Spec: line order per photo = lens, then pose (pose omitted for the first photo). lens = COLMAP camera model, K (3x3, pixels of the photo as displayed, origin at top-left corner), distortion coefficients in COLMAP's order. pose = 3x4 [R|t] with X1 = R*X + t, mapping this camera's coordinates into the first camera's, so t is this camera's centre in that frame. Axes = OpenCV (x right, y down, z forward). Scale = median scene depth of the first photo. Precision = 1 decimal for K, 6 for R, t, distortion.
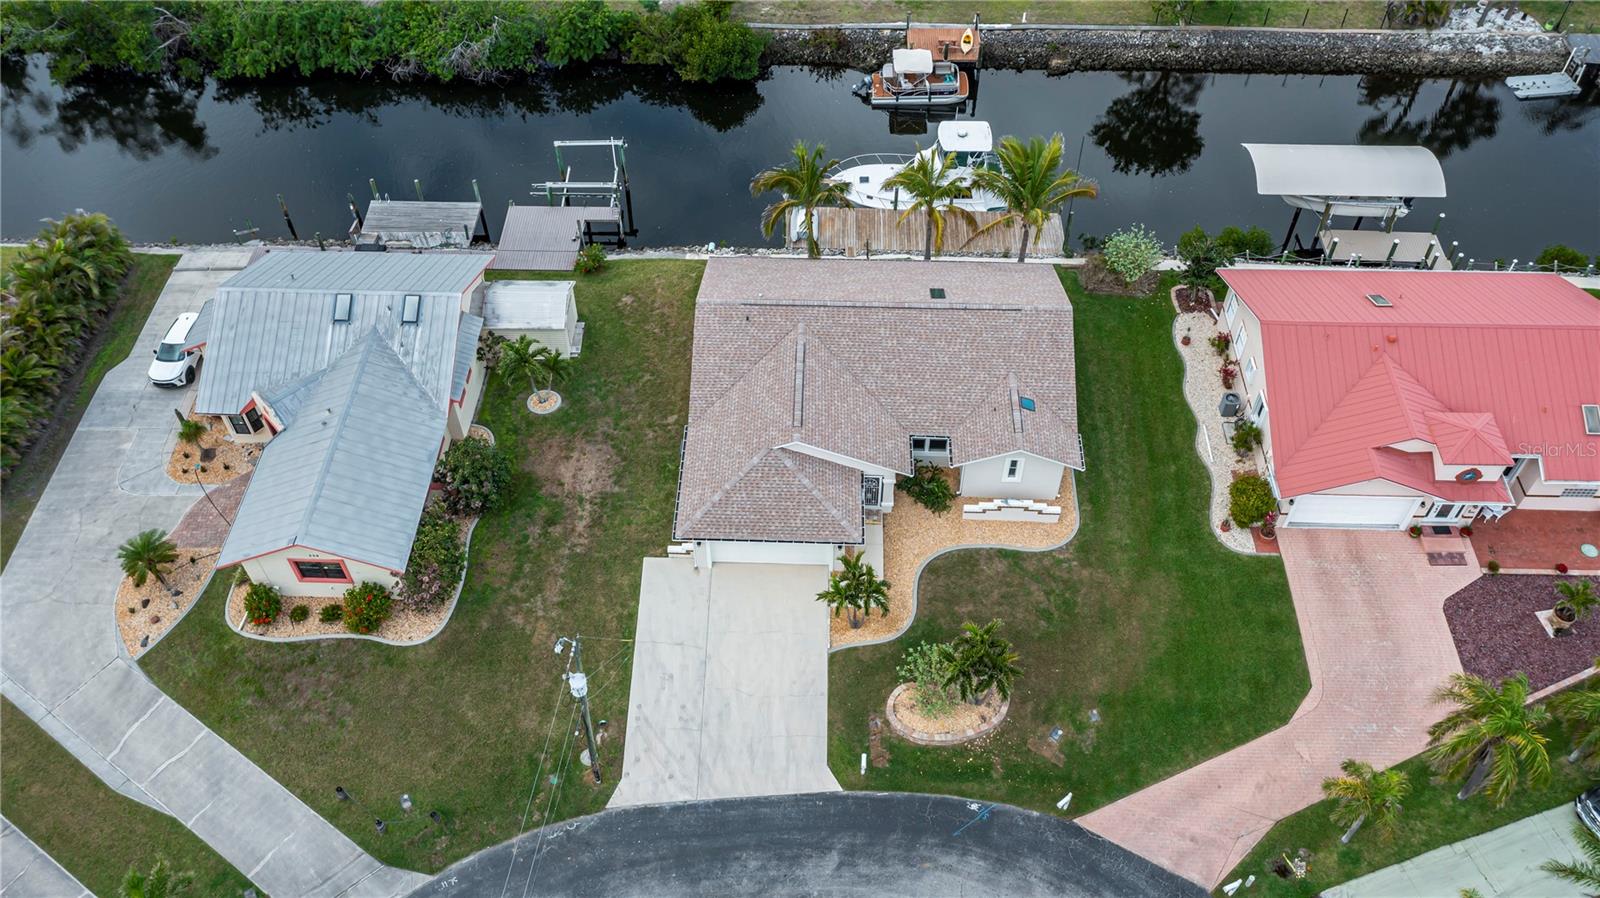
lens RADIAL K [[1266.7, 0, 795.5], [0, 1266.7, 443.7], [0, 0, 1]] dist [-0.011334, 0.006191]
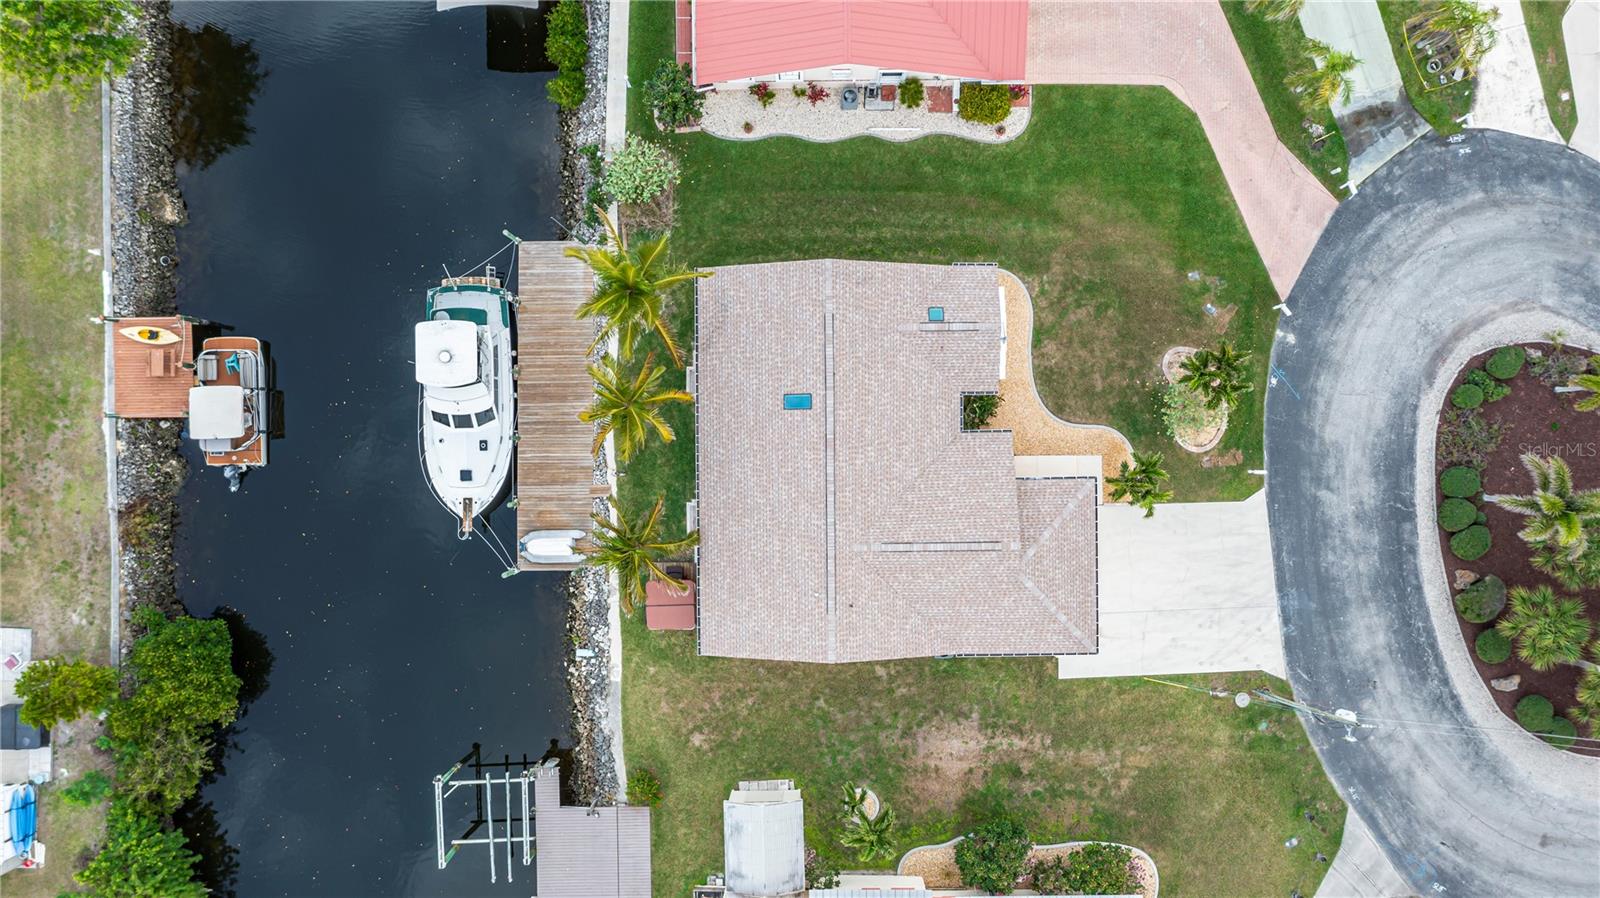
lens RADIAL K [[1266.7, 0, 806.4], [0, 1266.7, 445.1], [0, 0, 1]] dist [-0.011334, 0.006191]
pose [[-0.042092, -0.999087, 0.007269, 0.083363], [0.757709, -0.027178, 0.652026, -0.807887], [-0.651233, 0.032953, 0.758162, 0.339878]]
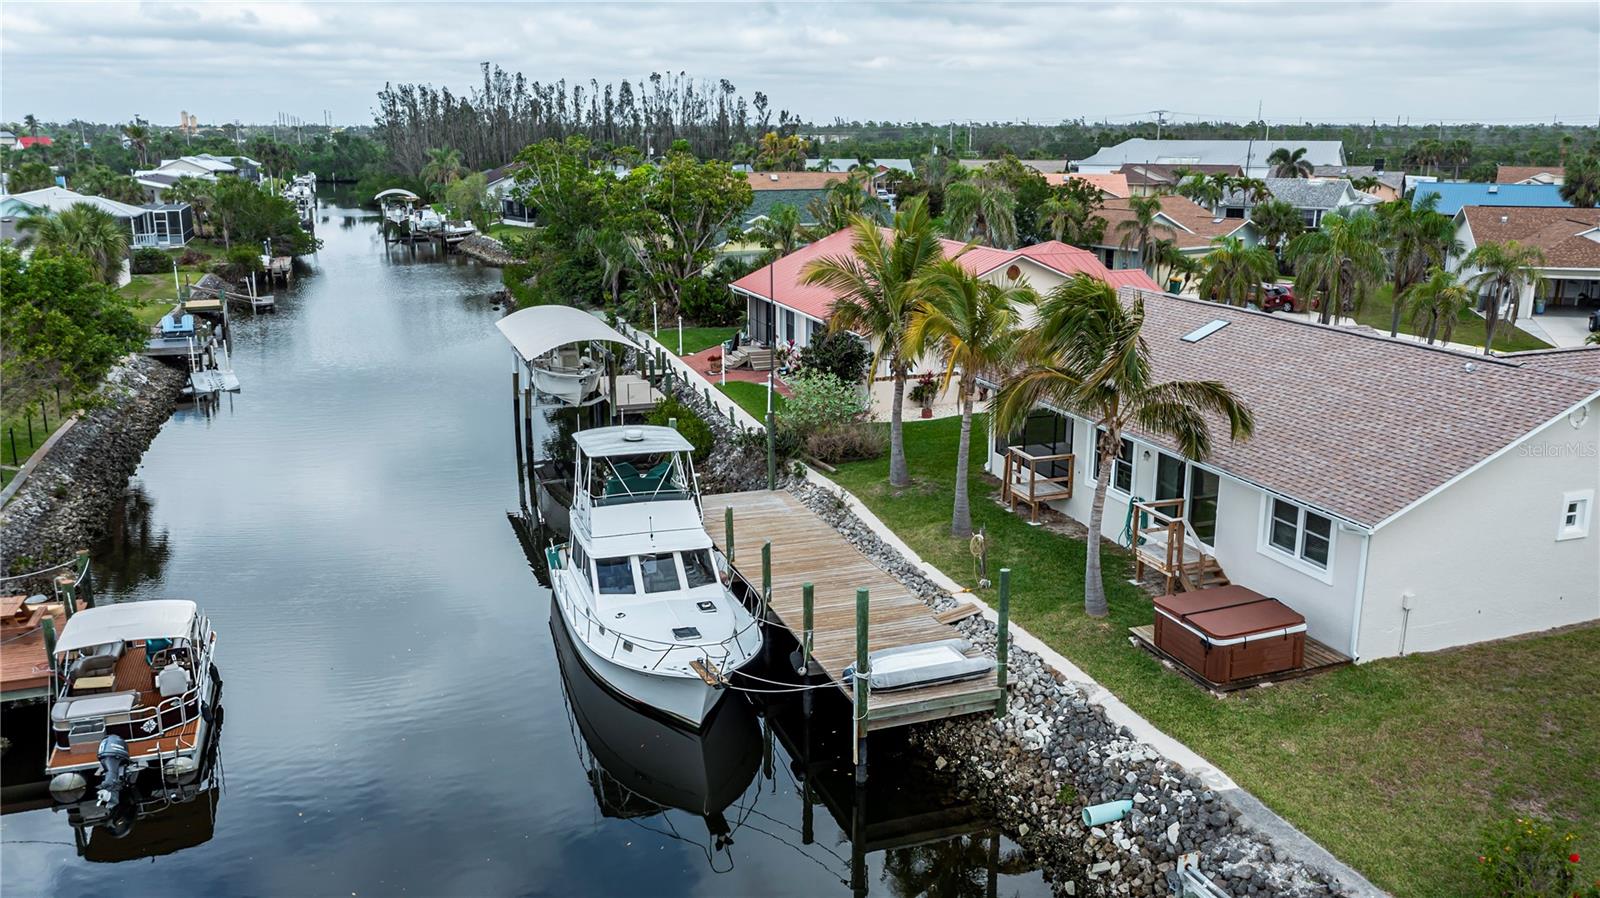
lens RADIAL K [[1266.7, 0, 799.3], [0, 1266.7, 440.3], [0, 0, 1]] dist [-0.011334, 0.006191]
pose [[-0.368758, -0.212517, 0.904906, -0.416651], [0.702317, 0.574022, 0.421010, -0.536956], [-0.608907, 0.790782, -0.062421, 1.352199]]
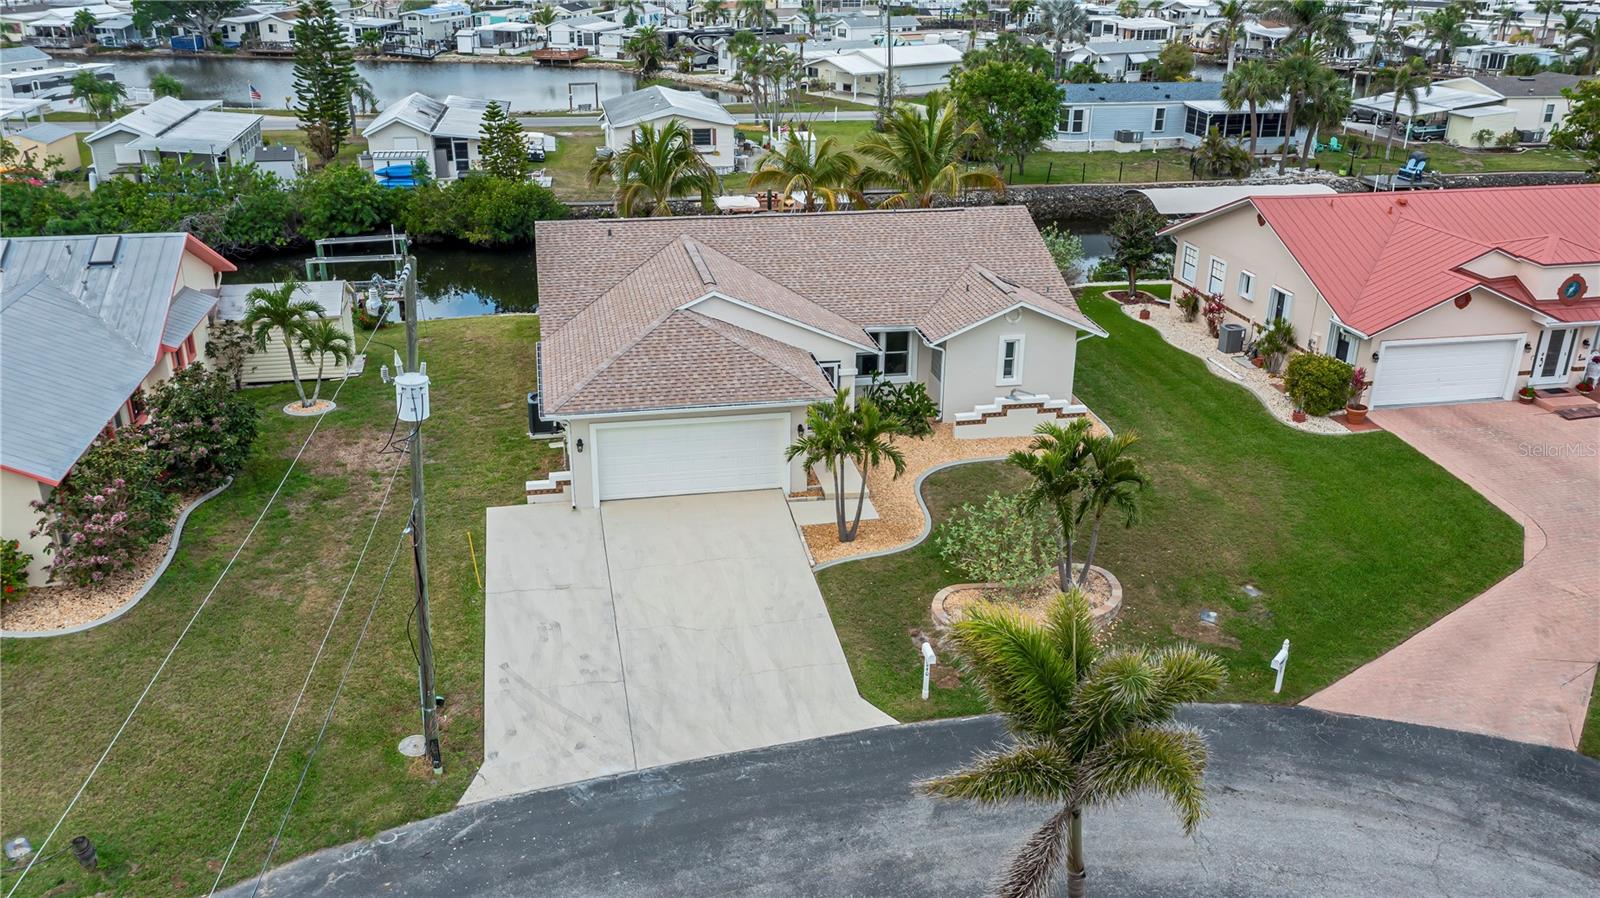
lens RADIAL K [[1266.7, 0, 798.6], [0, 1266.7, 446.3], [0, 0, 1]] dist [-0.011334, 0.006191]
pose [[0.973519, -0.074743, 0.216044, -0.108504], [0.163225, 0.888928, -0.427976, 0.372558], [-0.160060, 0.451907, 0.877588, 0.443666]]
